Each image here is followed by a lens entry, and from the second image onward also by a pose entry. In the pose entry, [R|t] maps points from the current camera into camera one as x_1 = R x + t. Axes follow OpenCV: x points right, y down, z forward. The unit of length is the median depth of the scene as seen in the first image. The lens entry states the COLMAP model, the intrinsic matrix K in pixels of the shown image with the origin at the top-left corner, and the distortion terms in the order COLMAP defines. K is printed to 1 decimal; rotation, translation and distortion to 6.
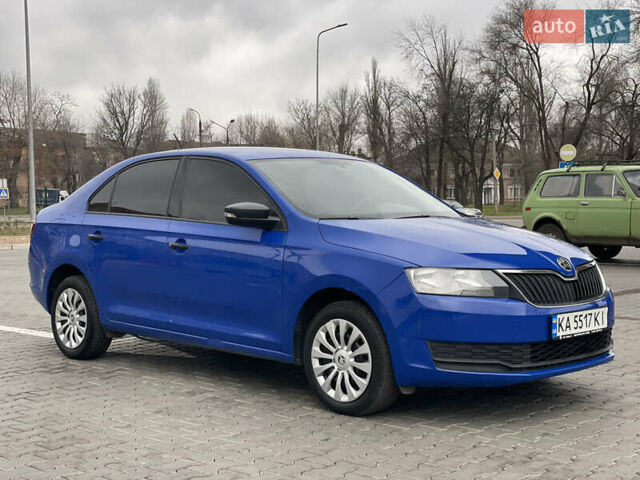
lens RADIAL K [[946.0, 0, 316.2], [0, 946.0, 236.5], [0, 0, 1]] dist [0.130901, 0.000000]
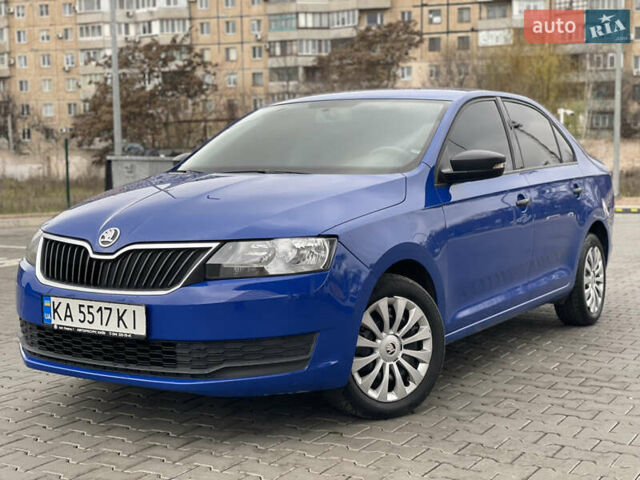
lens RADIAL K [[946.0, 0, 315.1], [0, 946.0, 244.3], [0, 0, 1]] dist [0.130901, 0.000000]
pose [[0.230525, 0.087740, -0.969103, 1.009975], [-0.031669, 0.996075, 0.082649, -0.031554], [0.972551, 0.011638, 0.232399, 0.977351]]
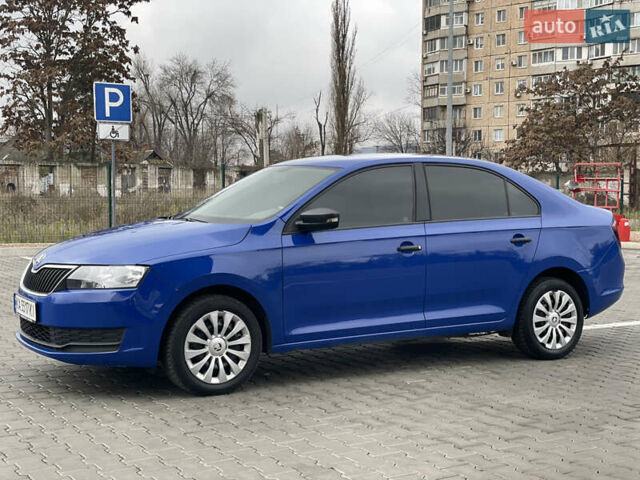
lens RADIAL K [[946.0, 0, 315.6], [0, 946.0, 240.2], [0, 0, 1]] dist [0.130901, 0.000000]
pose [[-0.236953, 0.060835, -0.969615, 1.324461], [-0.044991, 0.996280, 0.073503, -0.096962], [0.970479, 0.061040, -0.233334, 1.598951]]
